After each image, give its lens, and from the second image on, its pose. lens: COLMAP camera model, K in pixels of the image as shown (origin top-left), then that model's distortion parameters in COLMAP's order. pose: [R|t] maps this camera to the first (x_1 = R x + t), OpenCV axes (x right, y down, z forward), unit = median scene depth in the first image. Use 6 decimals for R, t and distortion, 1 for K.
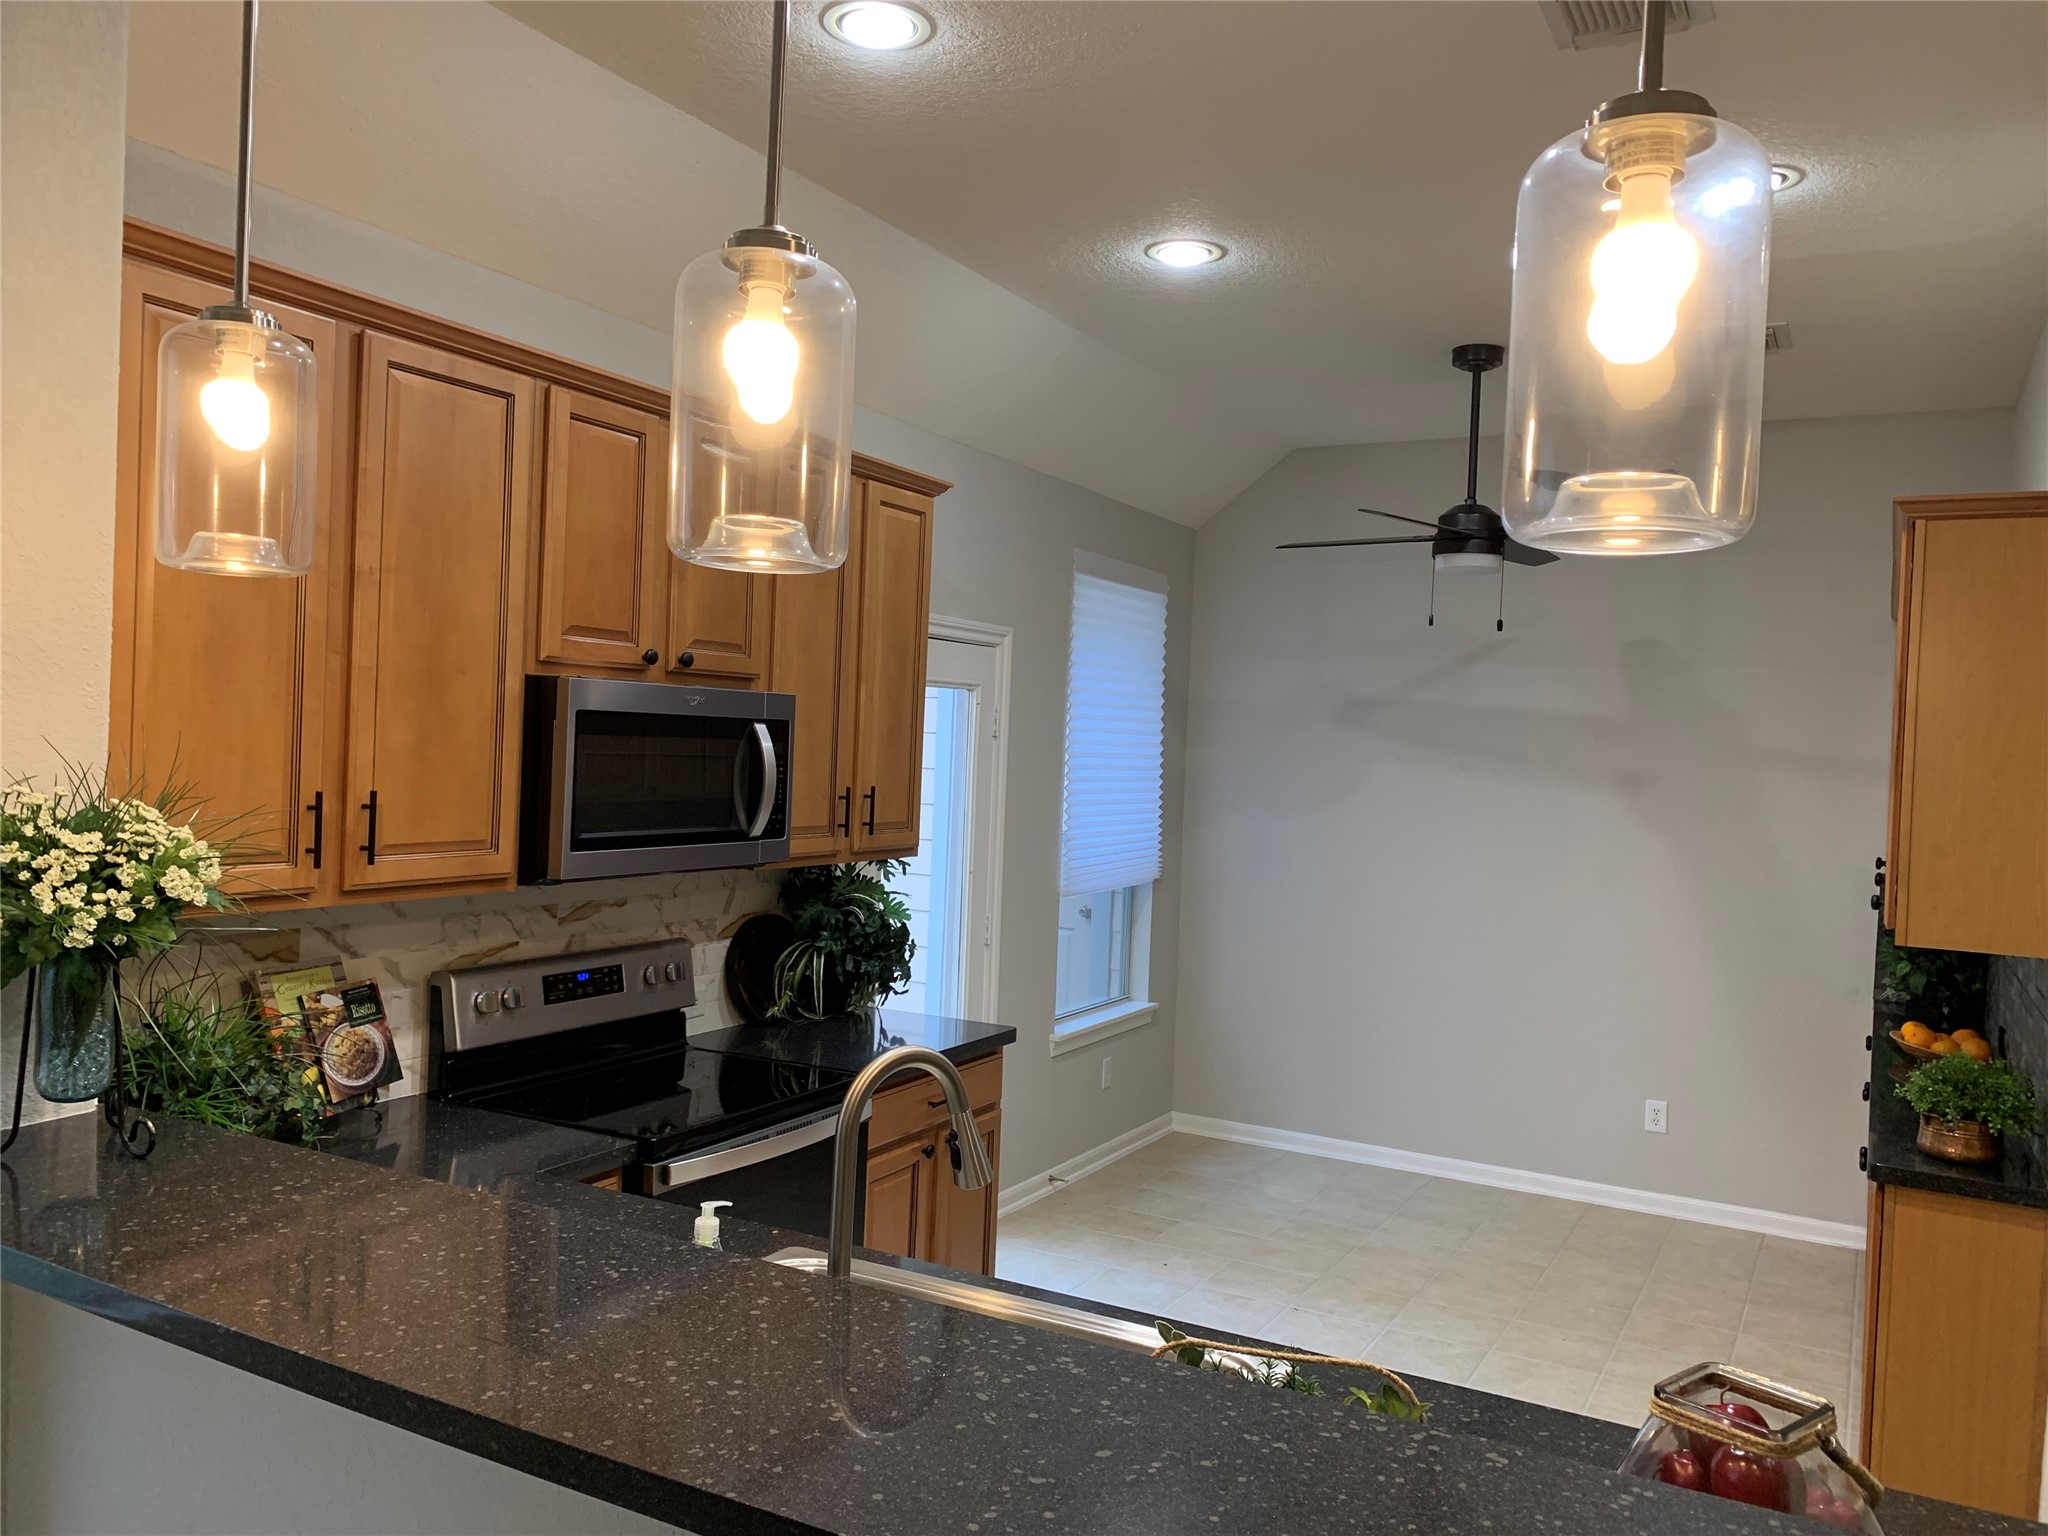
lens RADIAL K [[1601.4, 0, 1031.2], [0, 1601.4, 766.3], [0, 0, 1]] dist [0.076782, -0.088414]
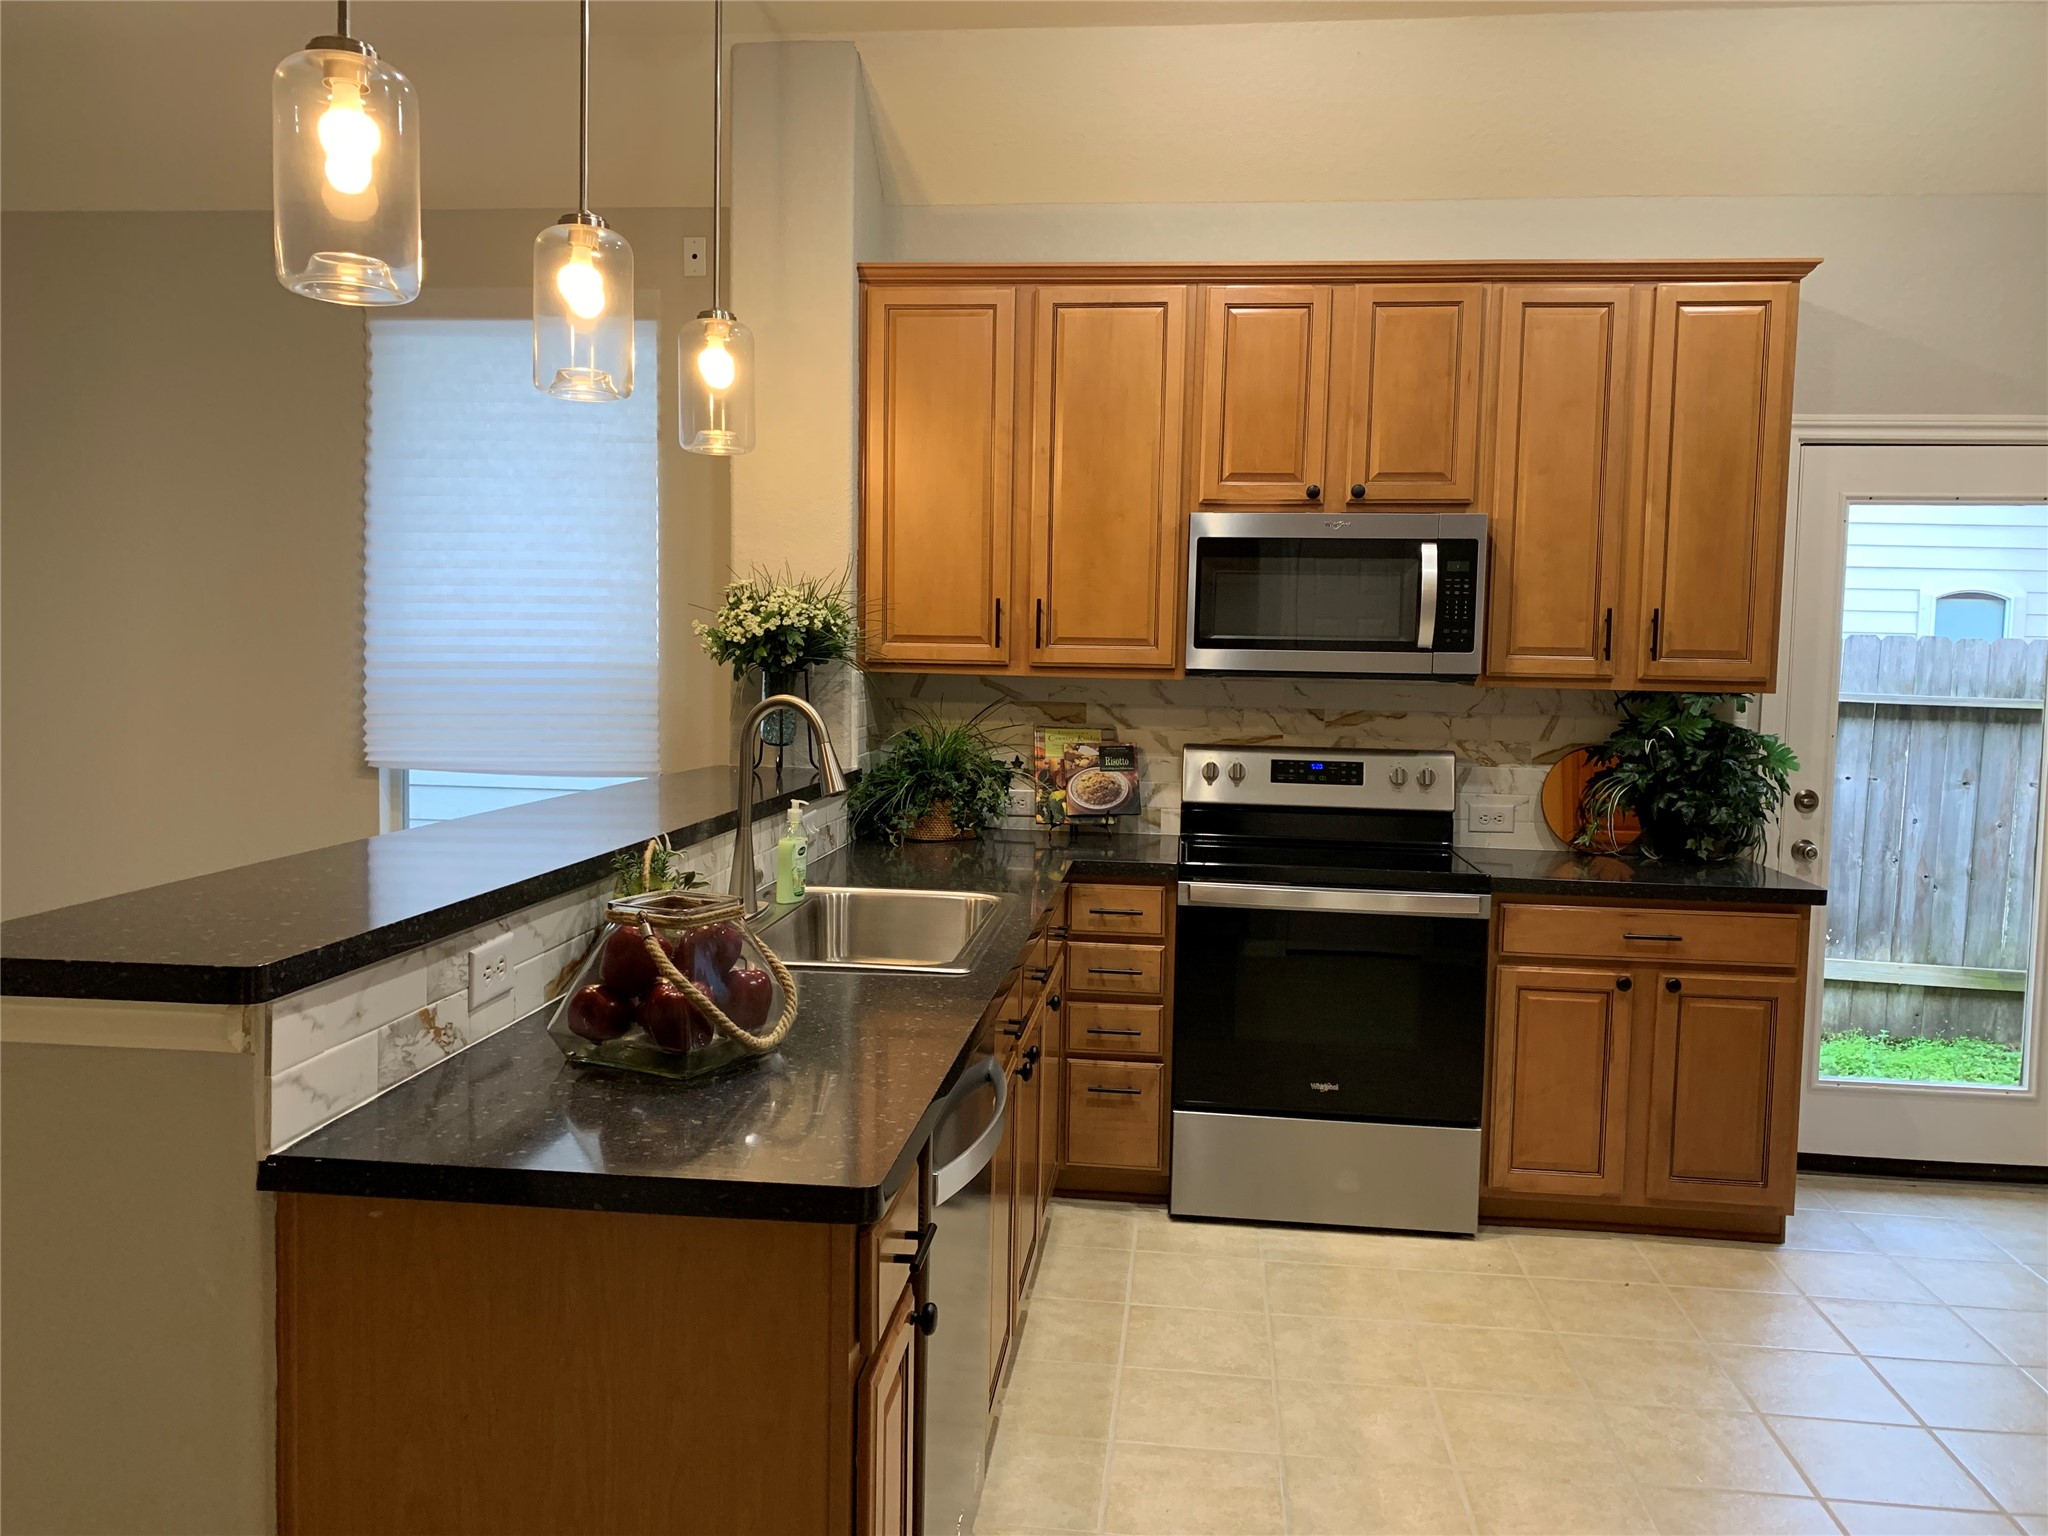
lens RADIAL K [[1601.4, 0, 1026.1], [0, 1601.4, 769.2], [0, 0, 1]] dist [0.076782, -0.088414]
pose [[0.364943, 0.030975, -0.930515, 0.806068], [-0.024021, 0.999427, 0.023848, 0.114637], [0.930720, 0.013649, 0.365477, 0.373335]]
